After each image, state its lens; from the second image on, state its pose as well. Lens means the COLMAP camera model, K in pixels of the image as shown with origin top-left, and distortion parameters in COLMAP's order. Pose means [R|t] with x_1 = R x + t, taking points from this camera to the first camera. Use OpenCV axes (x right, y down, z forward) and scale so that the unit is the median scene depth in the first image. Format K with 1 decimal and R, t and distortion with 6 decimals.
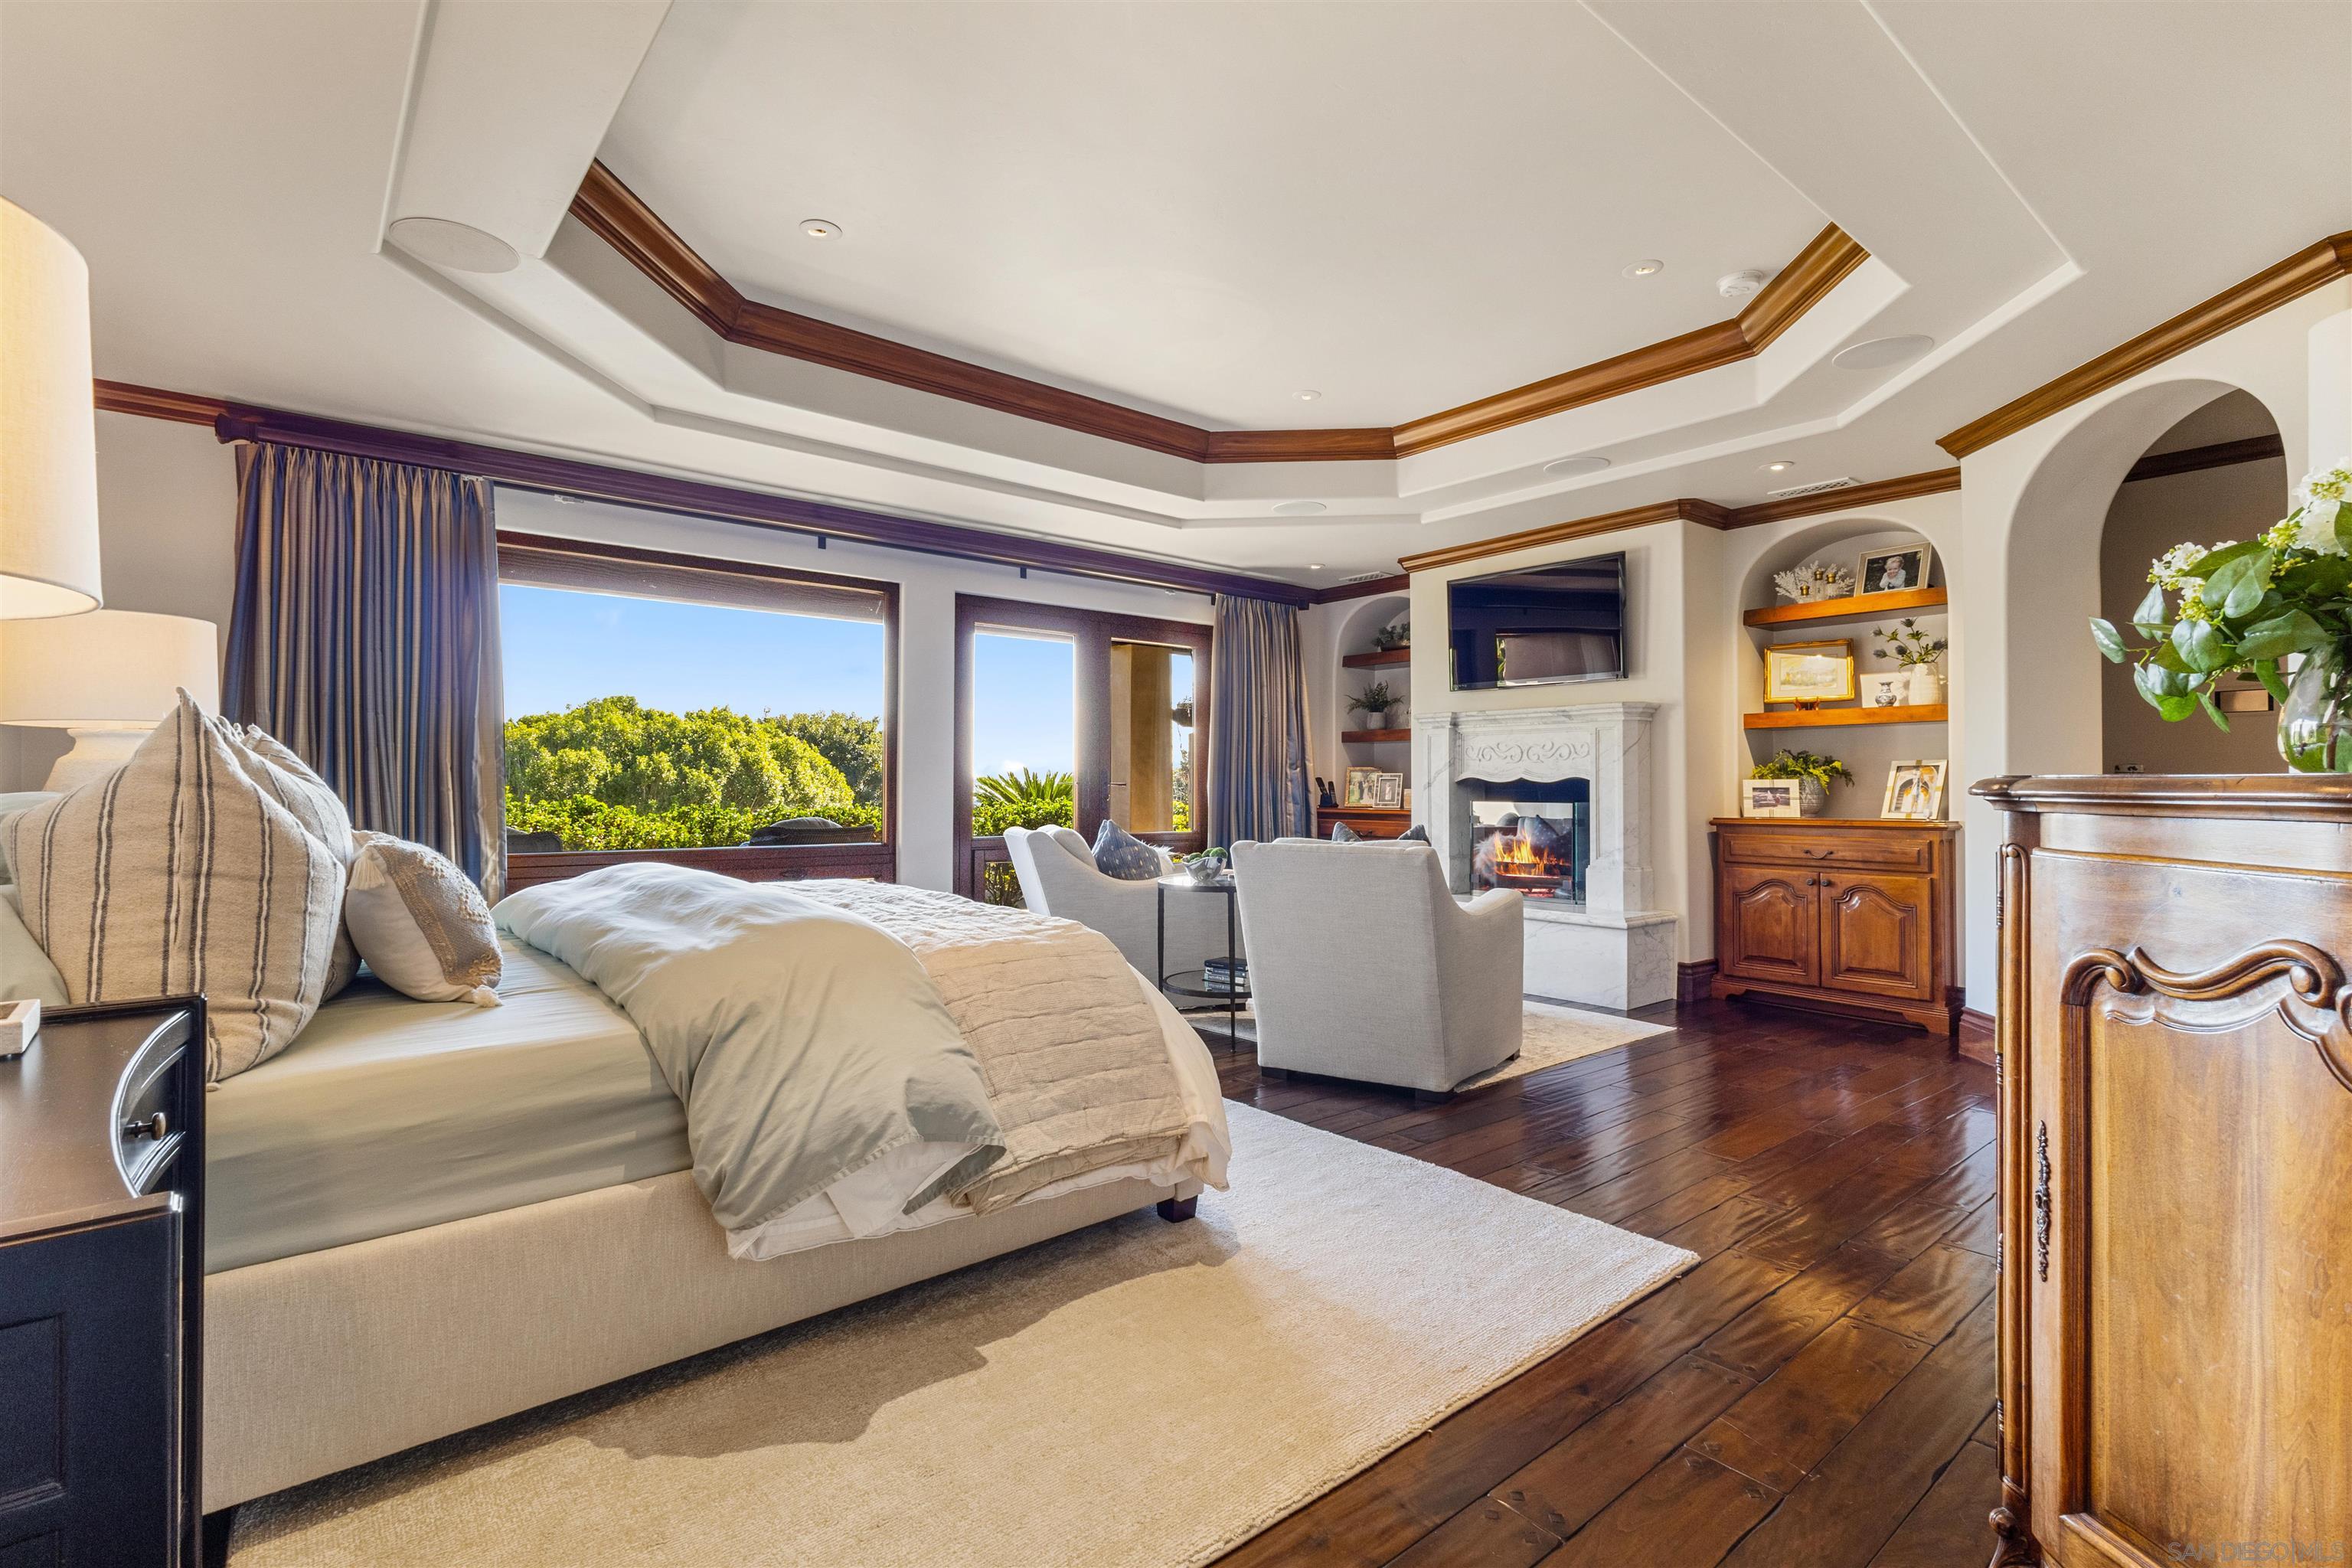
lens RADIAL K [[1092.5, 0, 1172.5], [0, 1092.5, 782.1], [0, 0, 1]] dist [0.005454, 0.000249]
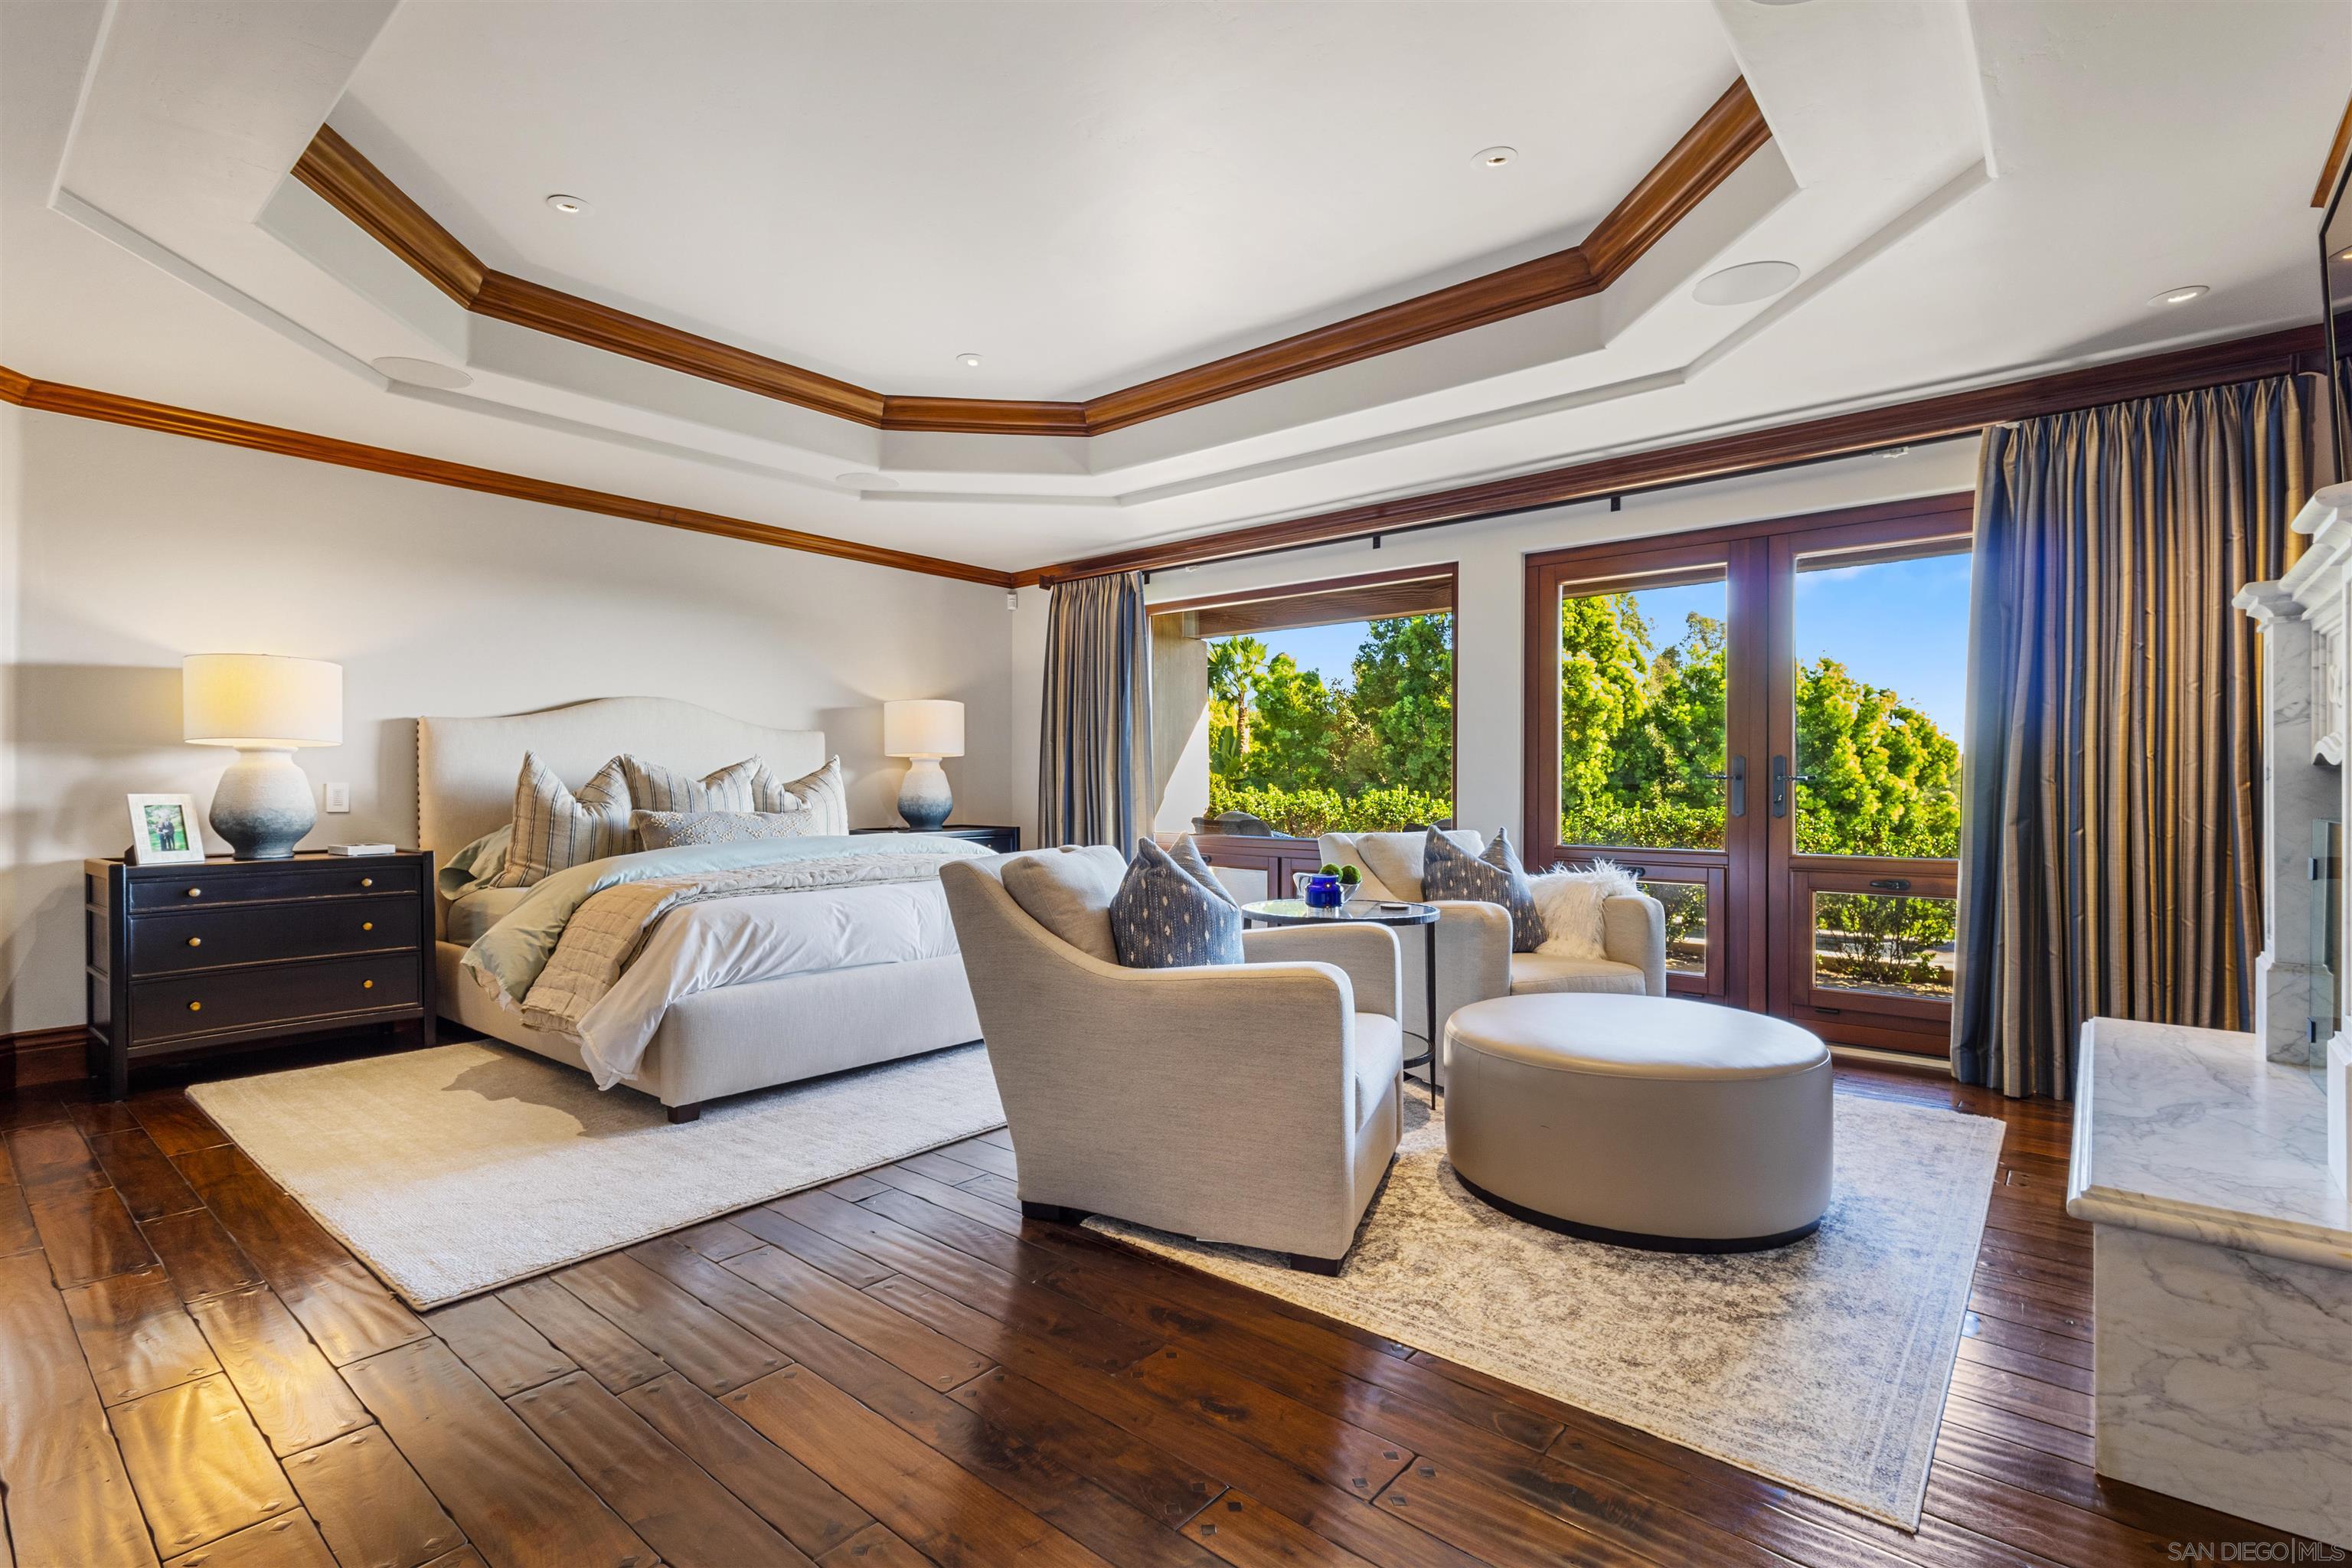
lens RADIAL K [[1092.5, 0, 1170.8], [0, 1092.5, 793.3], [0, 0, 1]] dist [0.005454, 0.000249]
pose [[0.171945, 0.005872, -0.985089, 0.653260], [0.006684, 0.999952, 0.007127, 0.004498], [0.985084, -0.007810, 0.171898, 0.645645]]
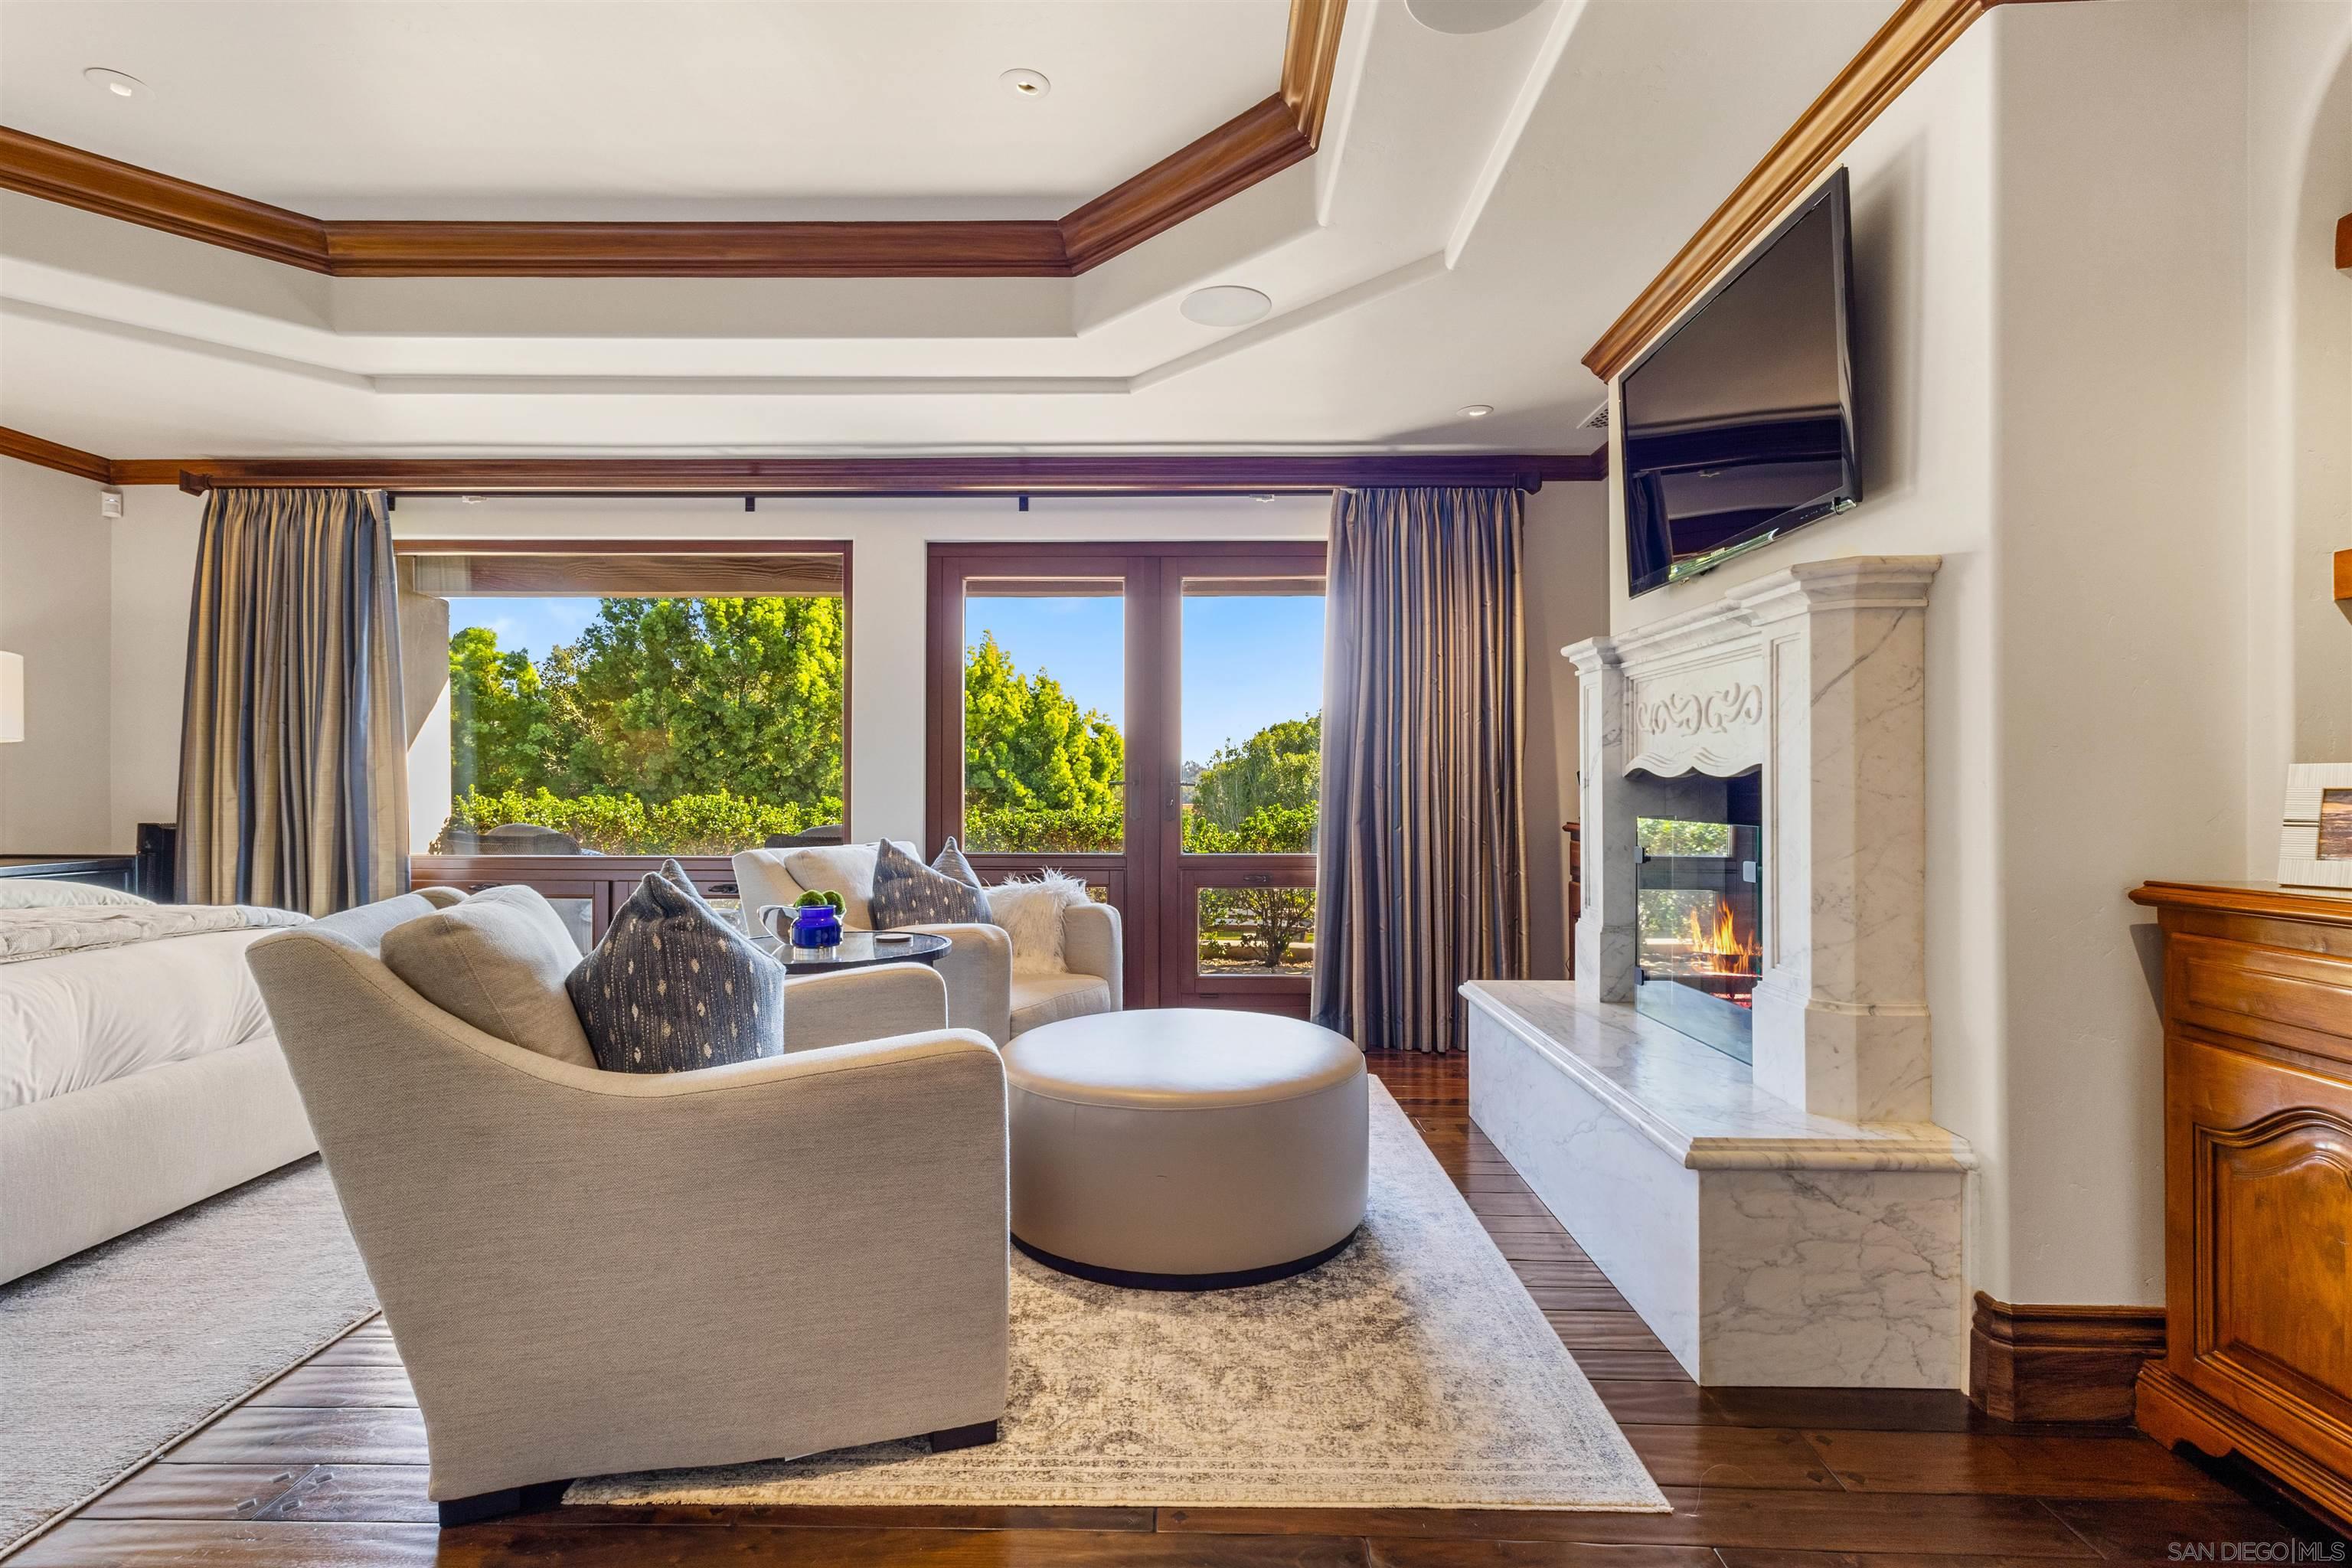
lens RADIAL K [[1092.5, 0, 1171.3], [0, 1092.5, 787.7], [0, 0, 1]] dist [0.005454, 0.000249]
pose [[0.759727, -0.001009, -0.650241, 0.495620], [0.004619, 0.999982, 0.003845, 0.001797], [0.650225, -0.005925, 0.759718, 0.569617]]
